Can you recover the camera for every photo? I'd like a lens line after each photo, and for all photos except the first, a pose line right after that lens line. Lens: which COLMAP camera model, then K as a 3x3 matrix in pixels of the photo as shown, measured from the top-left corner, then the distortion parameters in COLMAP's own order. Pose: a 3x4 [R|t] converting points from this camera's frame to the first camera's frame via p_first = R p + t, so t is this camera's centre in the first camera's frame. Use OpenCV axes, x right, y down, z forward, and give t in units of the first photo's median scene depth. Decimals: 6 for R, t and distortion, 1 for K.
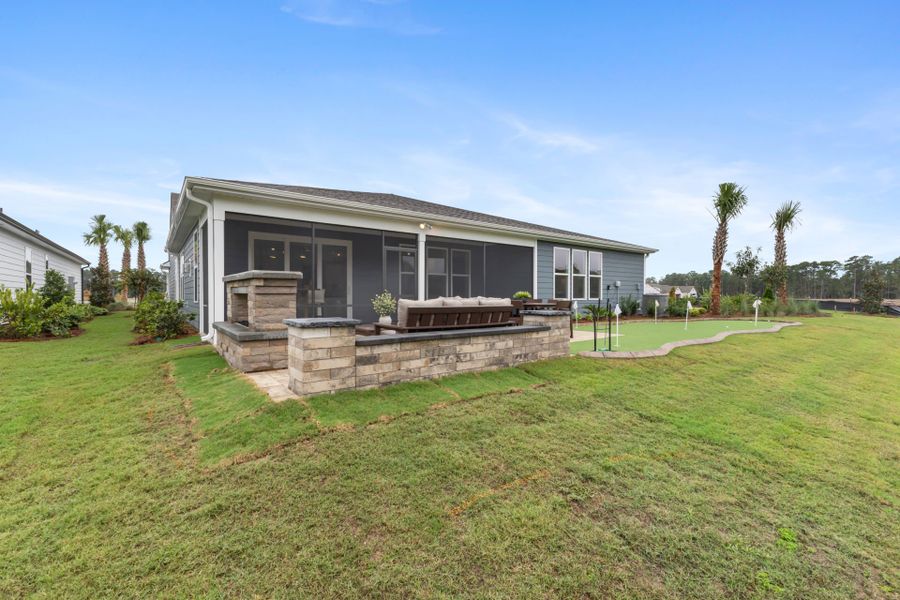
lens RADIAL K [[396.3, 0, 450.0], [0, 396.3, 300.0], [0, 0, 1]] dist [-0.009228, -0.000169]
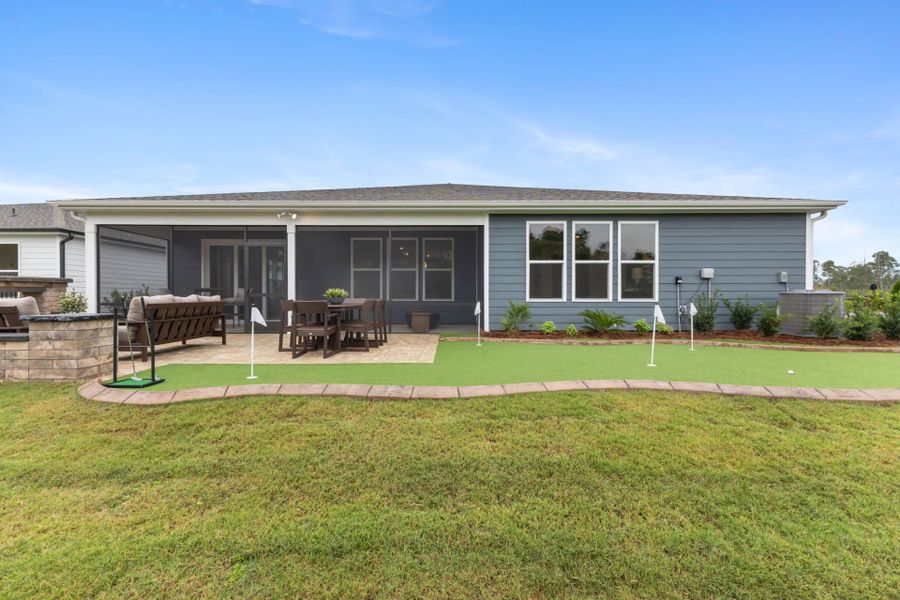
lens RADIAL K [[380.8, 0, 450.0], [0, 380.8, 300.0], [0, 0, 1]] dist [0.003064, 0.000075]
pose [[0.781078, 0.007592, -0.624387, 0.587748], [-0.008407, 0.999963, 0.001642, -0.001945], [0.624377, 0.003966, 0.781113, 0.438338]]
